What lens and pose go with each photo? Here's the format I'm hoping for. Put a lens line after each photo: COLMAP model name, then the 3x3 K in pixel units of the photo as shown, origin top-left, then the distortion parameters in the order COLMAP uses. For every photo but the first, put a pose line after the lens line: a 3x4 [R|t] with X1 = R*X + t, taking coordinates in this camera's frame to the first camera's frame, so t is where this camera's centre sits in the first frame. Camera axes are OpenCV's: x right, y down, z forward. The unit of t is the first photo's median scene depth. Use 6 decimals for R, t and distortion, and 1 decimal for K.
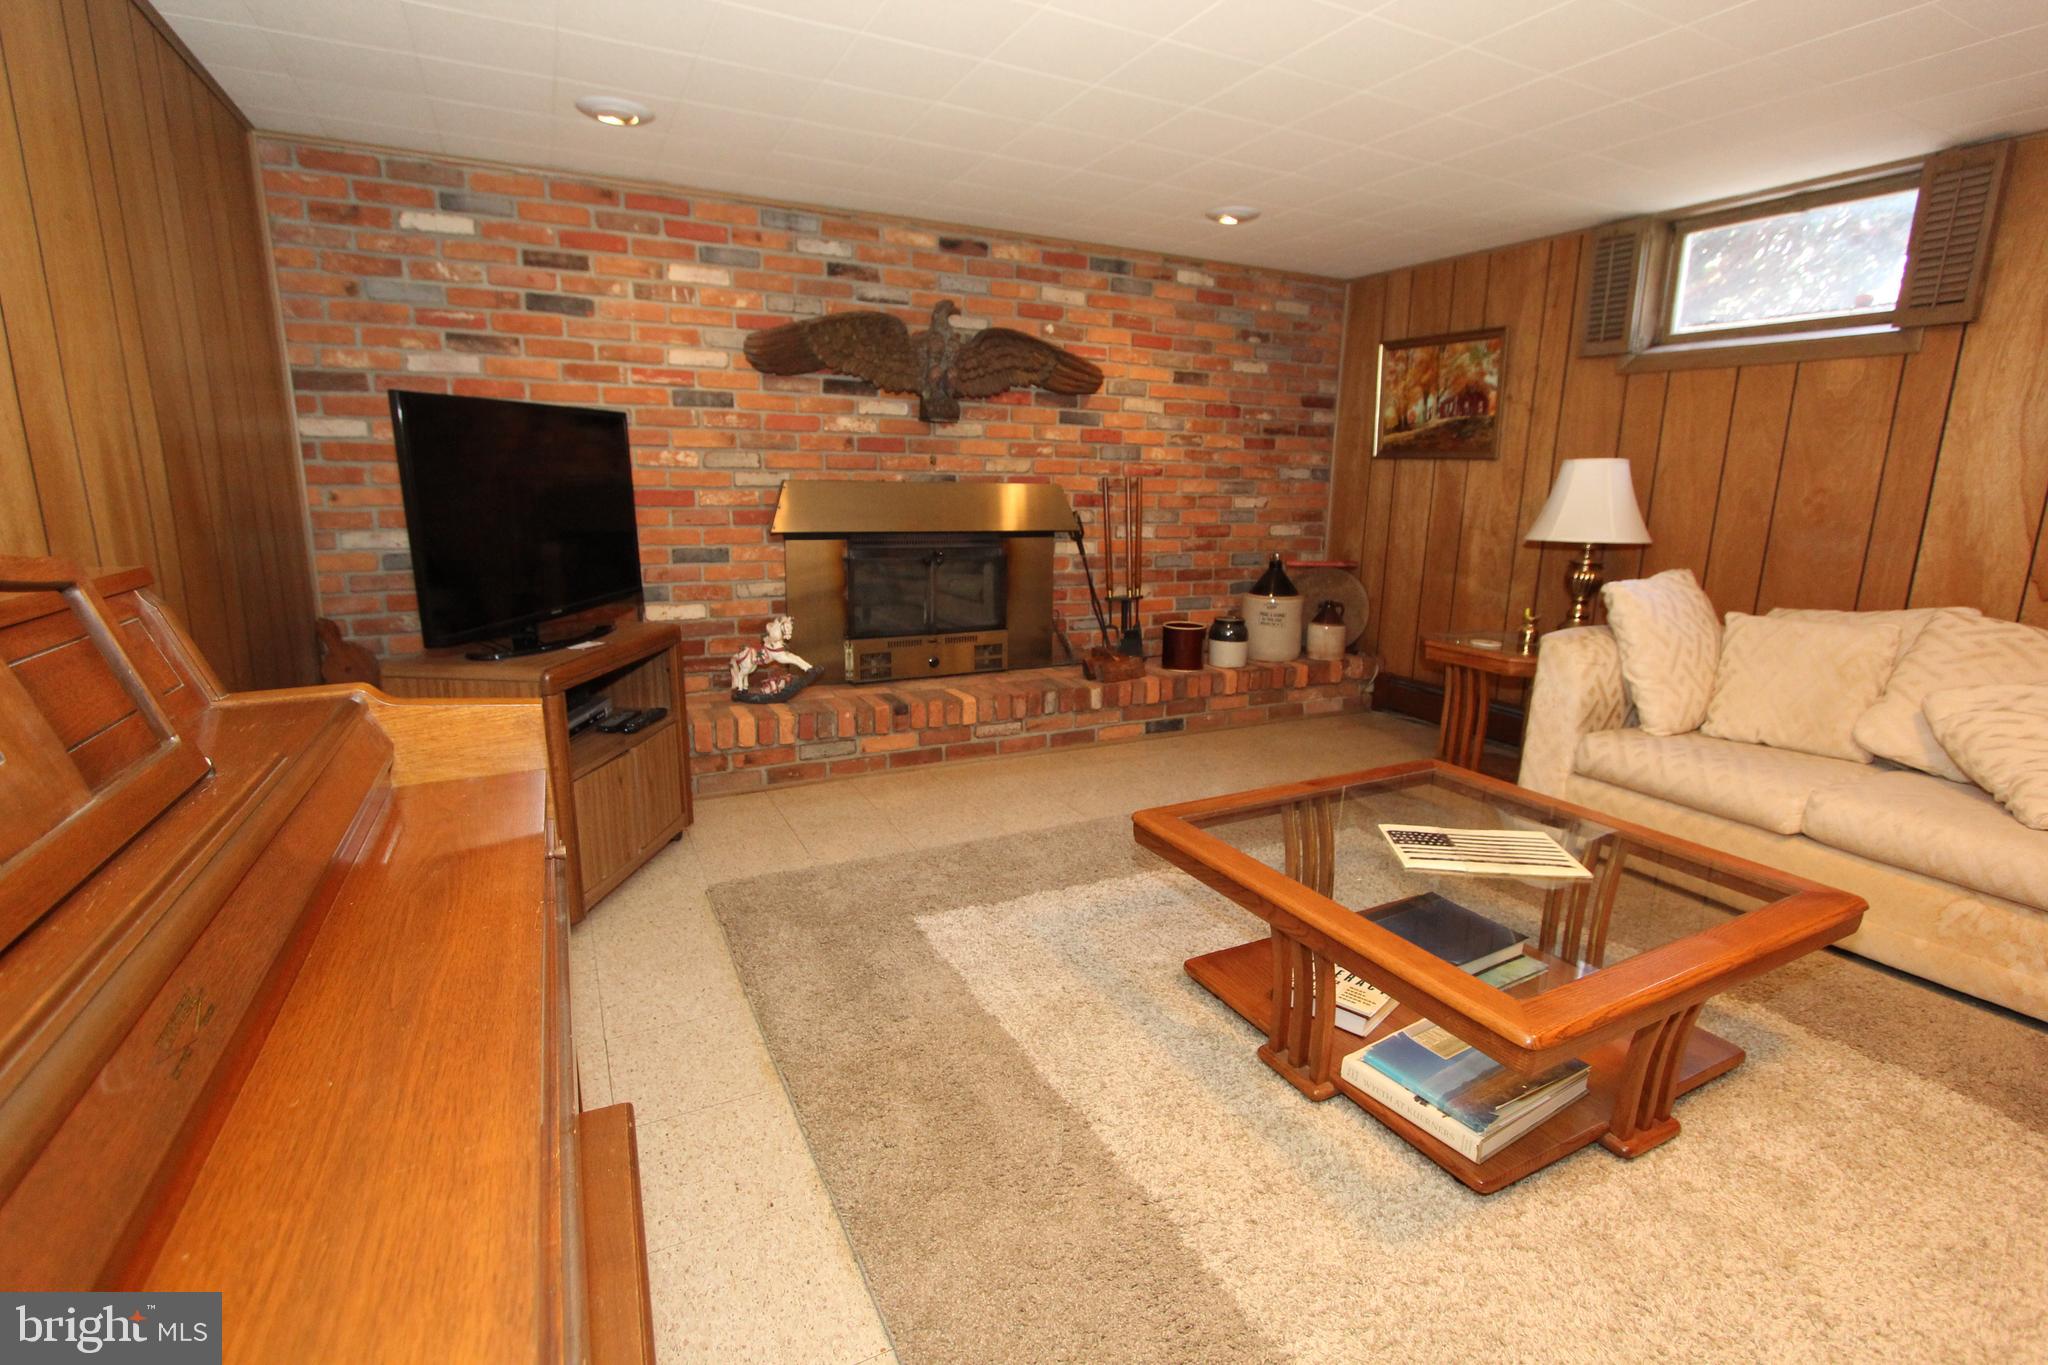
lens RADIAL K [[952.4, 0, 1026.2], [0, 952.4, 685.3], [0, 0, 1]] dist [-0.023150, 0.004933]
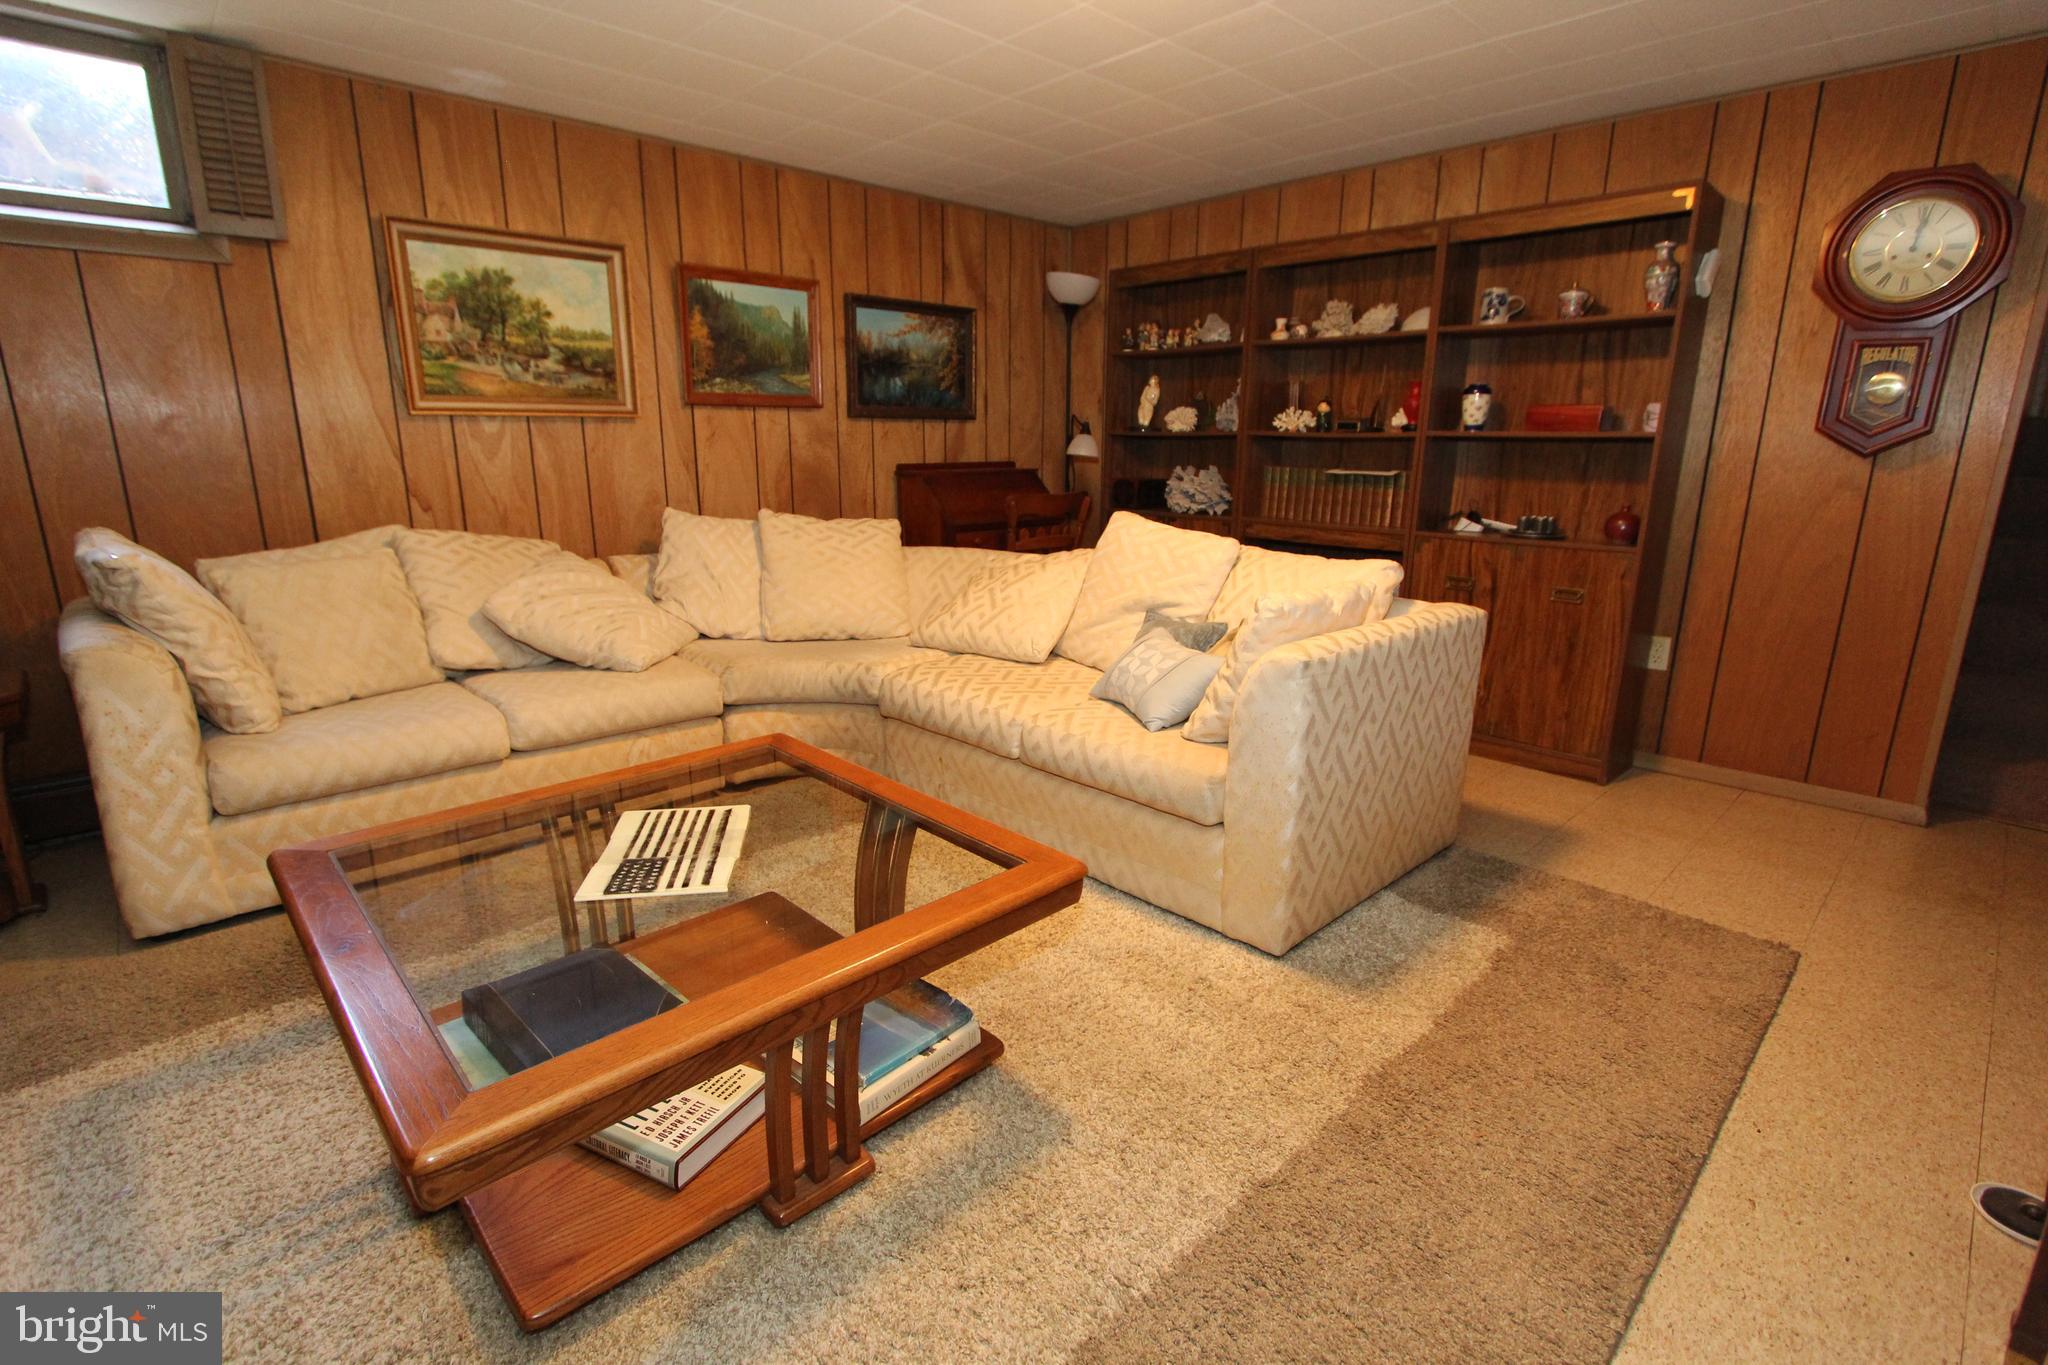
lens RADIAL K [[954.7, 0, 1017.1], [0, 954.7, 661.3], [0, 0, 1]] dist [-0.002521, 0.000036]
pose [[-0.274253, -0.240344, 0.931139, -0.328011], [0.196280, 0.933892, 0.298865, -0.161413], [-0.941413, 0.264729, -0.208948, 0.783919]]
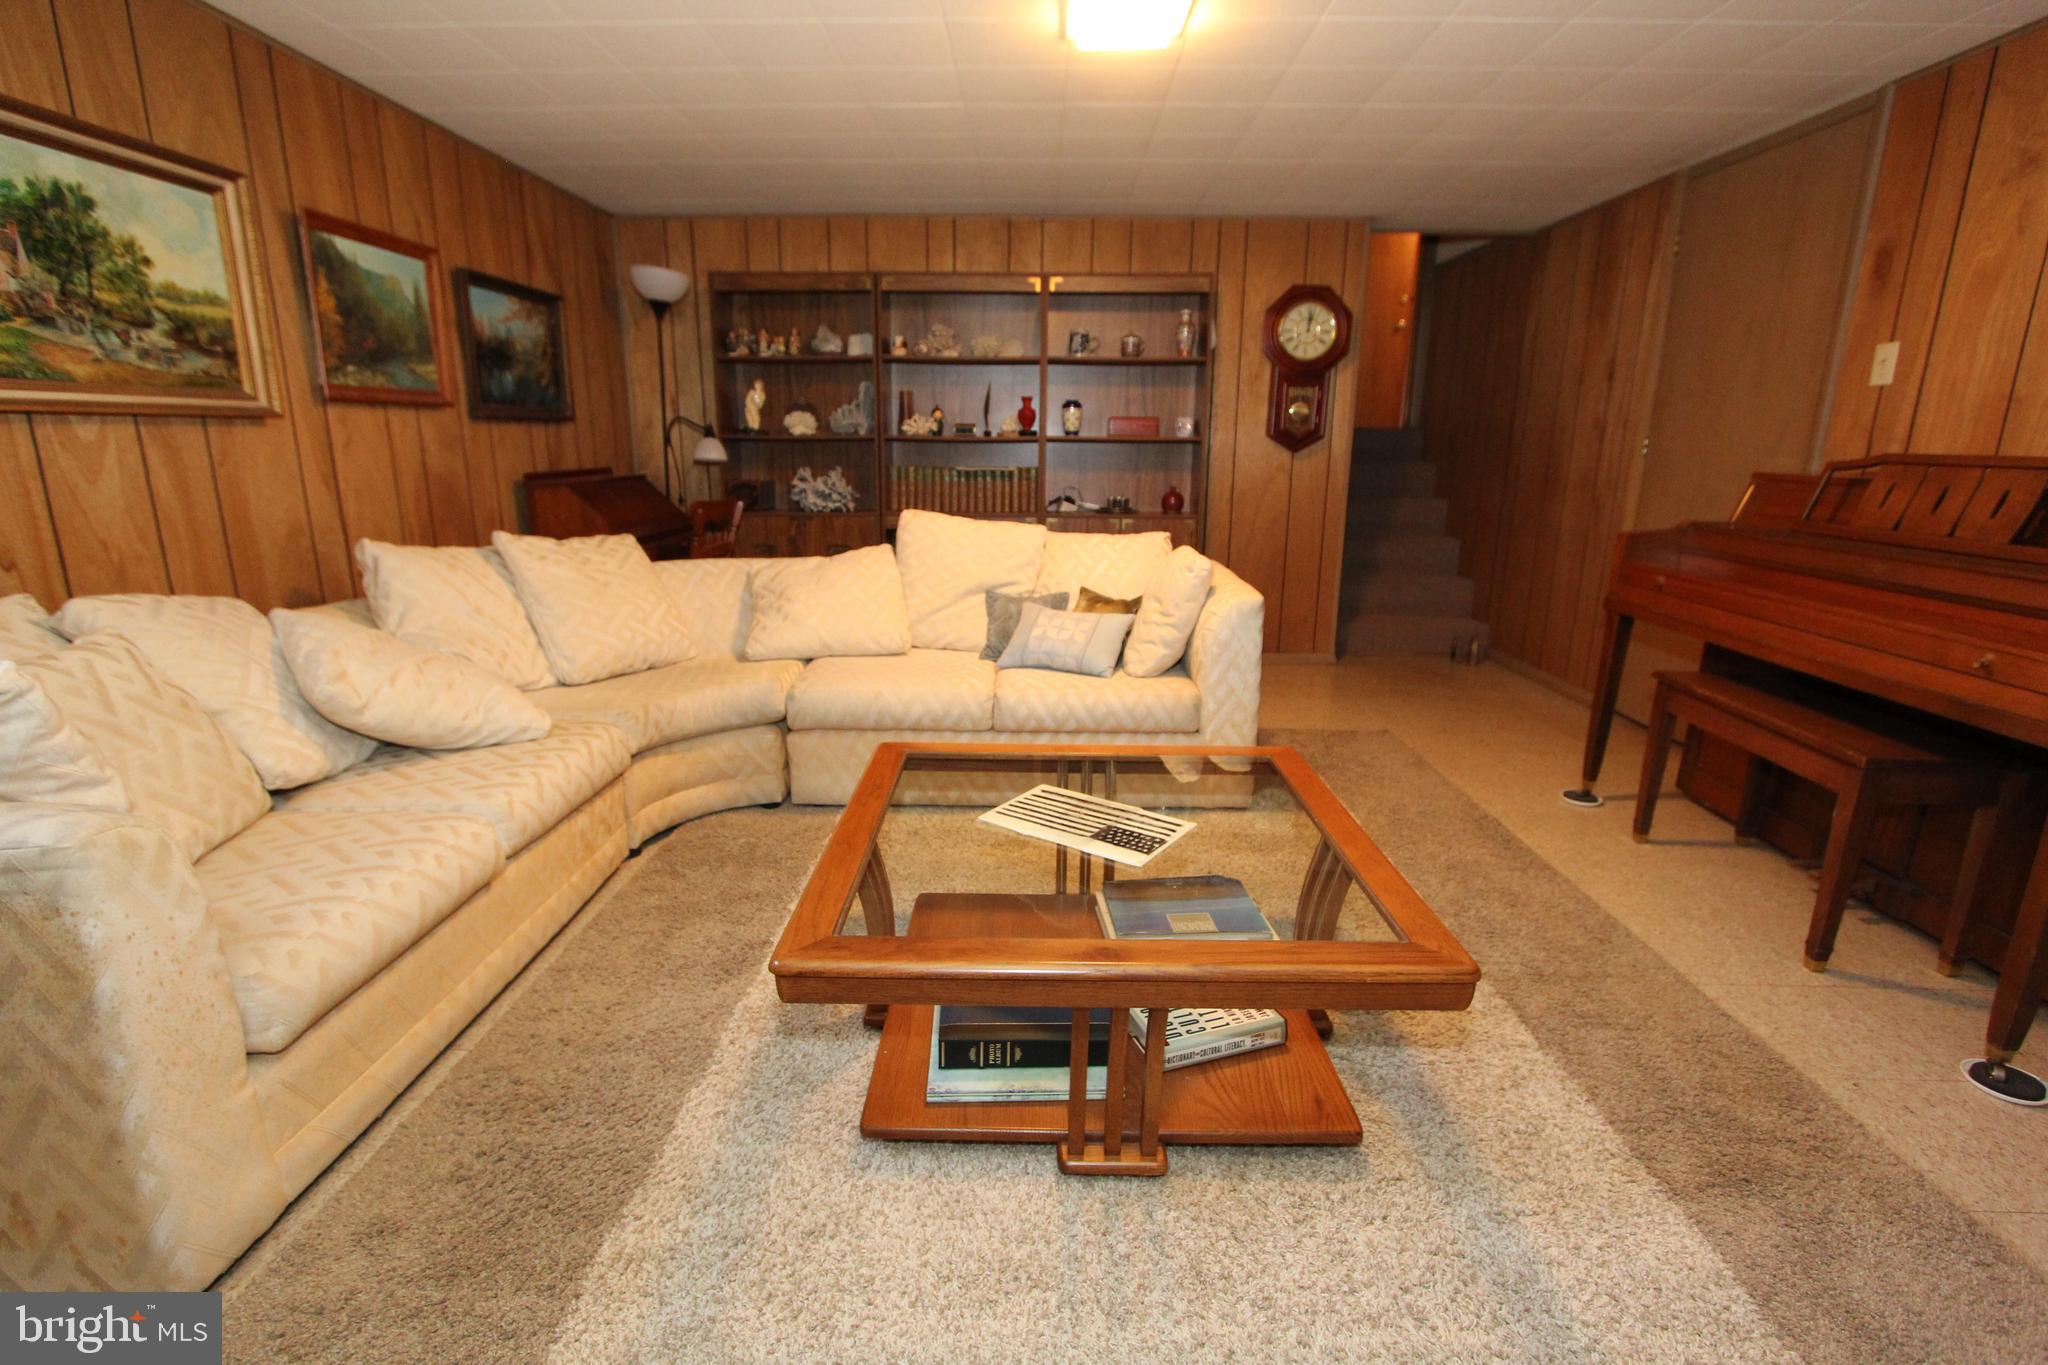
lens RADIAL K [[957.4, 0, 1018.9], [0, 957.4, 670.6], [0, 0, 1]] dist [-0.023083, 0.005770]
pose [[-0.876720, -0.135199, 0.461610, 0.117452], [0.082266, 0.903399, 0.420836, -0.329537], [-0.473915, 0.406930, -0.780905, 1.573976]]
